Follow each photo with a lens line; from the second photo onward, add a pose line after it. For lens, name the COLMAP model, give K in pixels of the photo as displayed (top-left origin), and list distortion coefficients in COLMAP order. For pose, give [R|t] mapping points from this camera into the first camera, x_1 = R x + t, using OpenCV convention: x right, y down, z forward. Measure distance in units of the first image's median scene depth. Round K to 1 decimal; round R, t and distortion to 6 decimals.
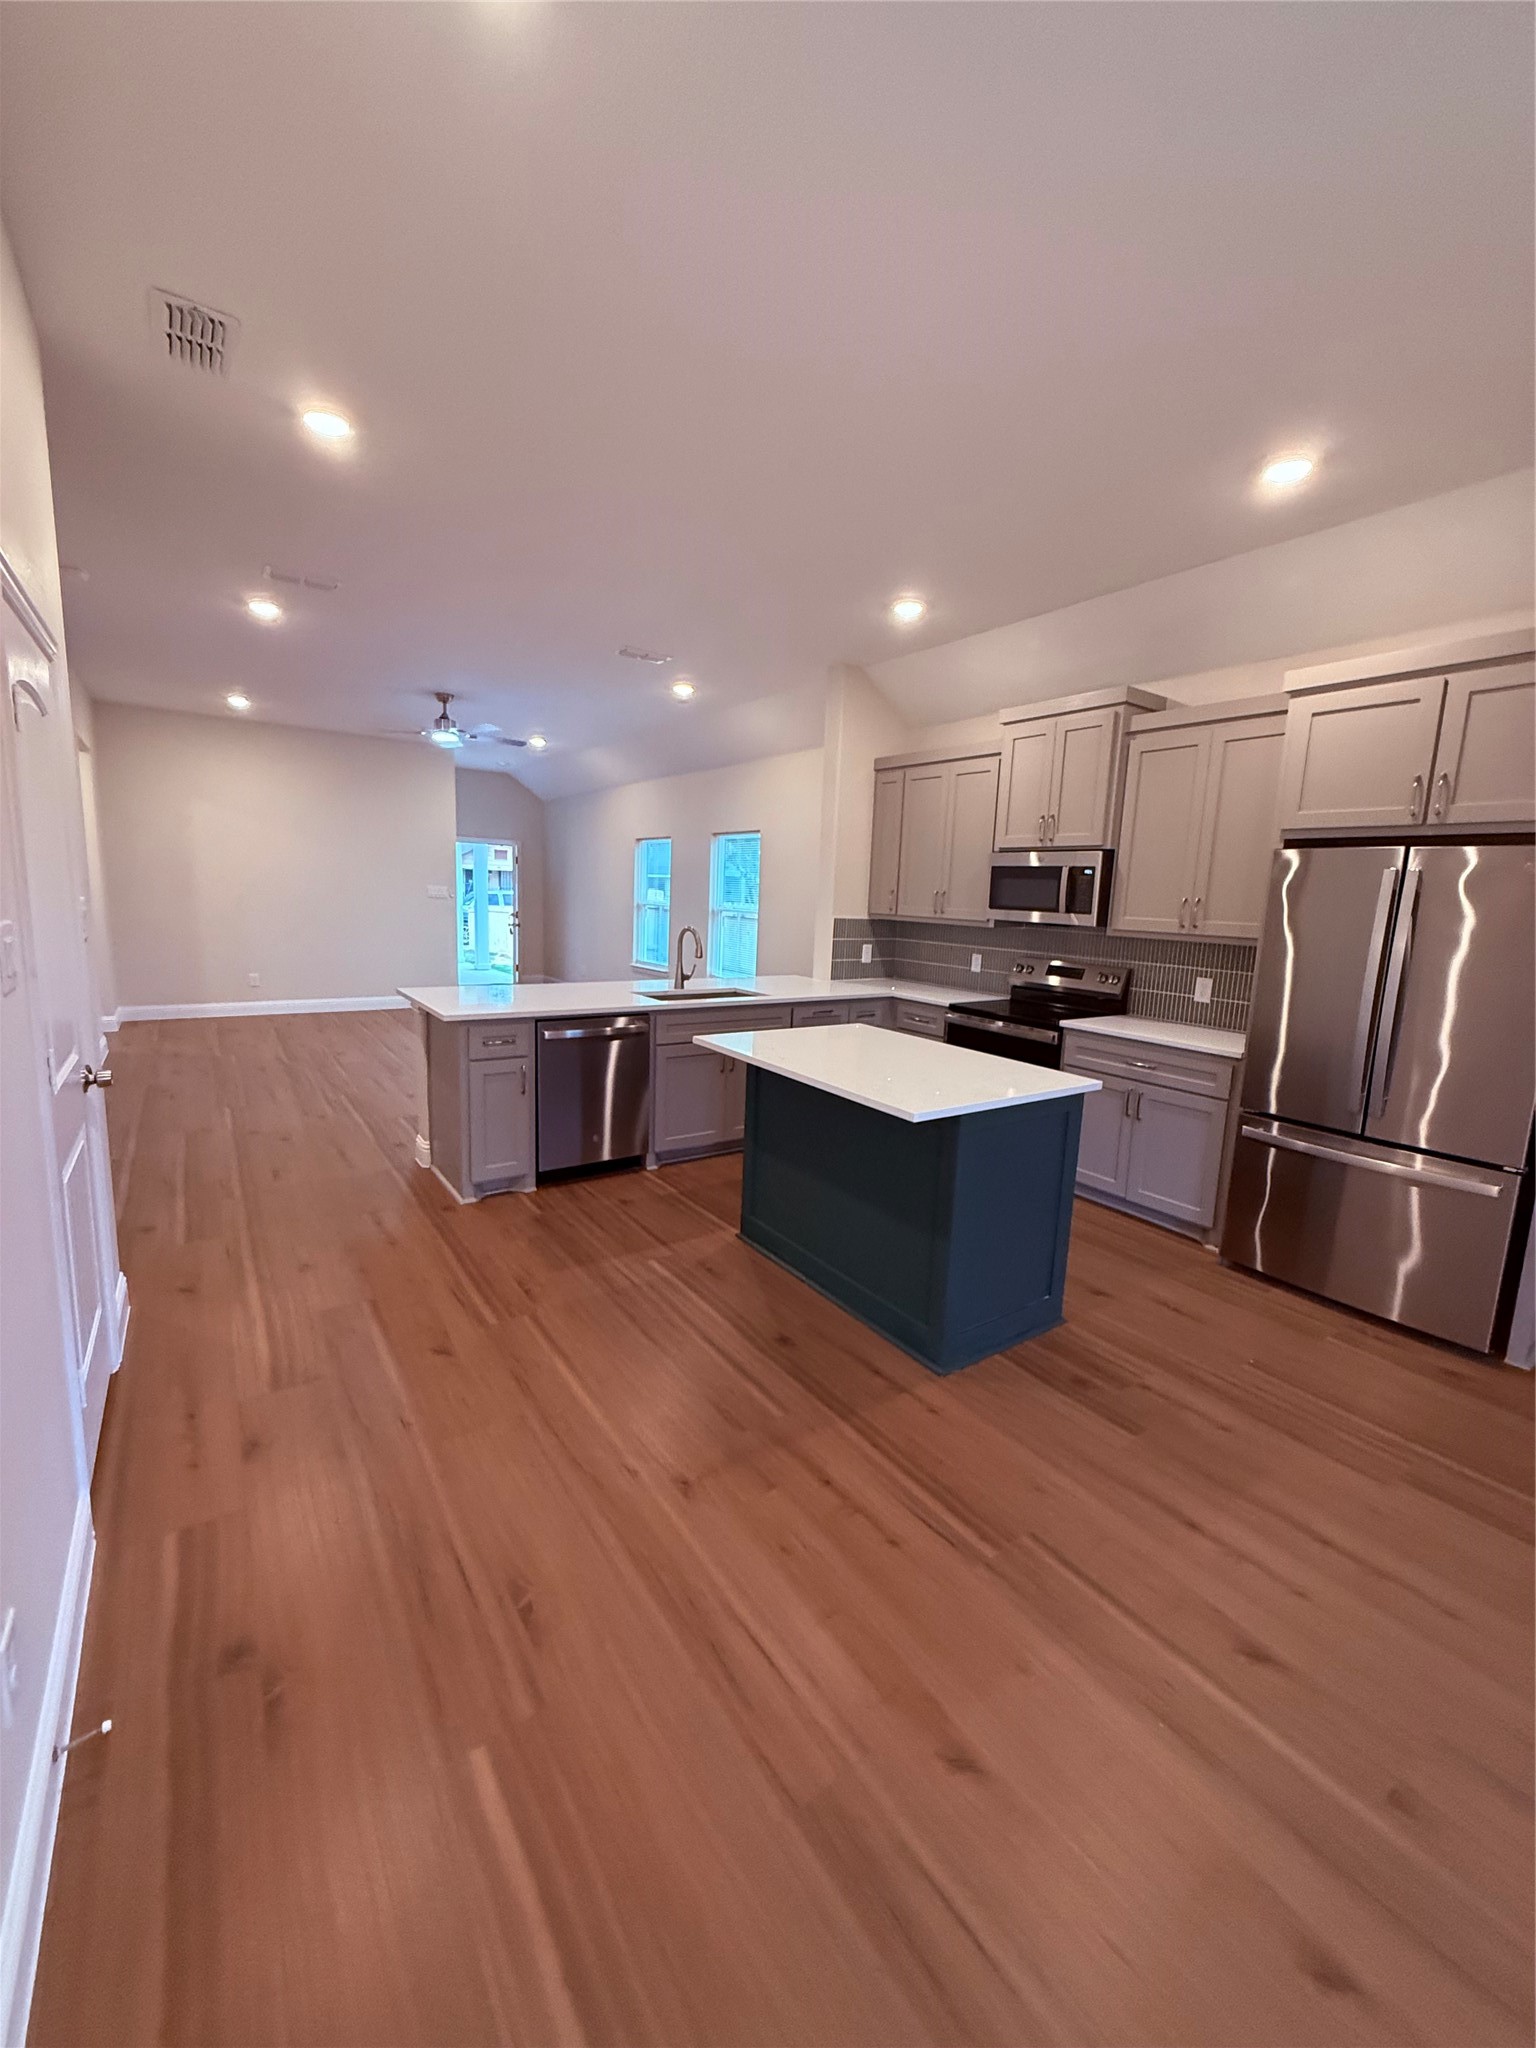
lens RADIAL K [[818.9, 0, 770.8], [0, 818.9, 1021.7], [0, 0, 1]] dist [0.003245, 0.000402]
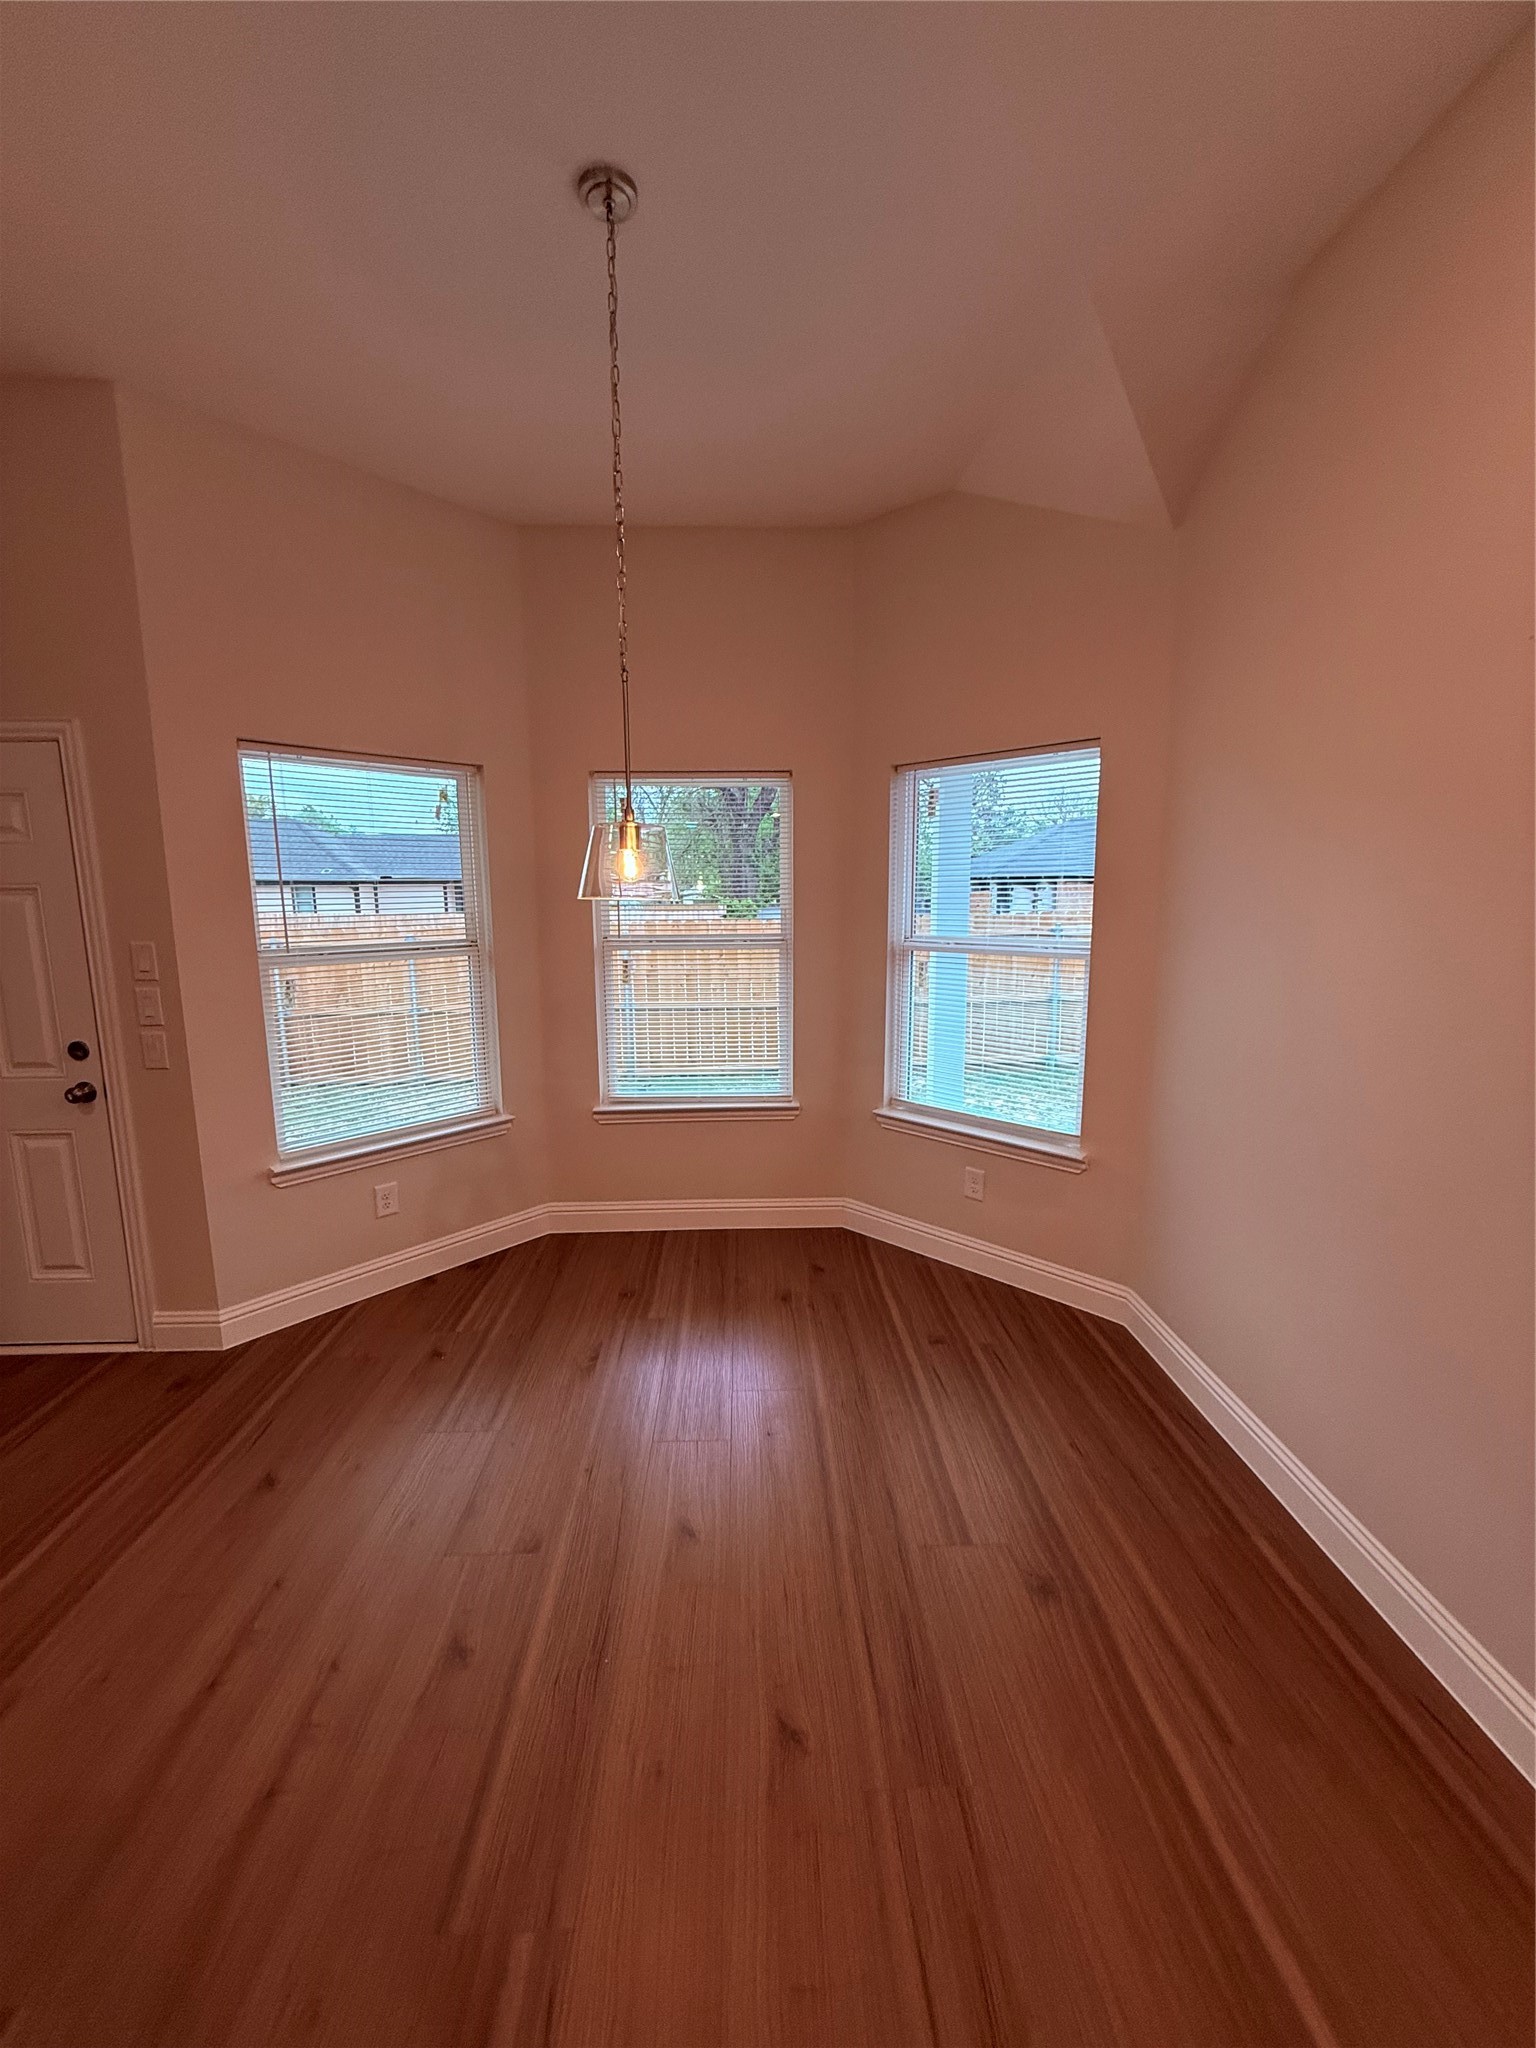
lens RADIAL K [[818.9, 0, 770.8], [0, 818.9, 1021.7], [0, 0, 1]] dist [0.003245, 0.000402]
pose [[-0.836080, -0.122224, 0.534818, -0.073614], [0.055087, 0.951236, 0.303506, -0.107814], [-0.545834, 0.283217, -0.788577, 0.584411]]
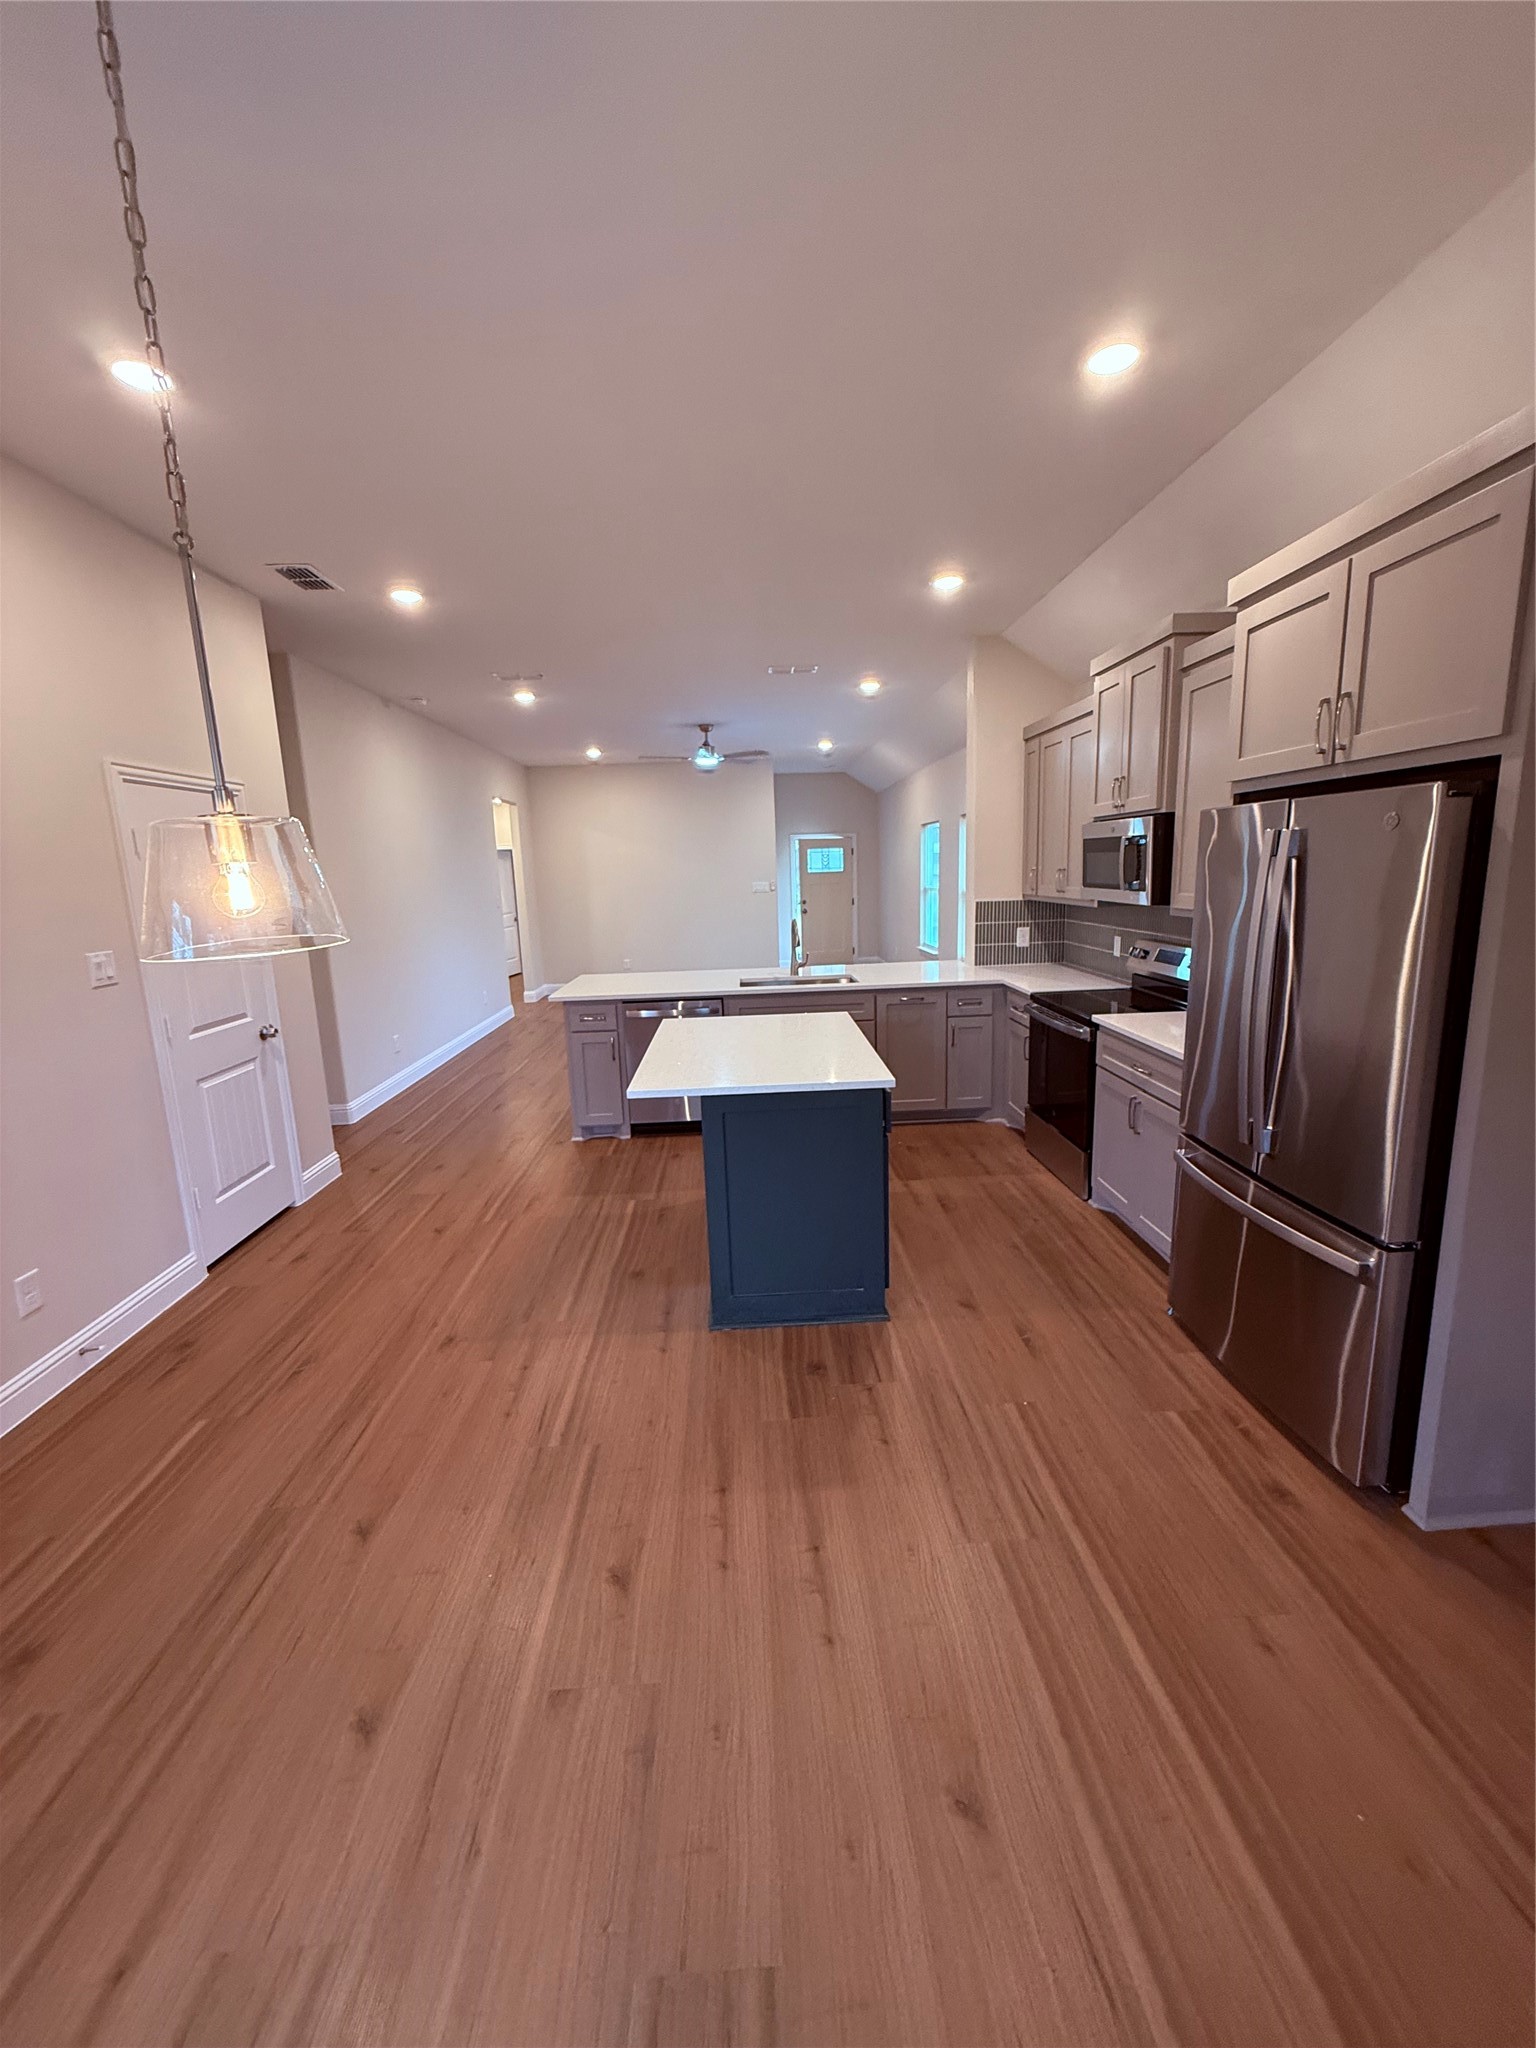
lens RADIAL K [[819.8, 0, 768.0], [0, 819.8, 1024.0], [0, 0, 1]] dist [0.001260, 0.000172]
pose [[0.835981, 0.035304, -0.547621, 0.582646], [-0.017833, 0.999149, 0.037189, -0.019394], [0.548468, -0.021323, 0.835900, 0.075879]]
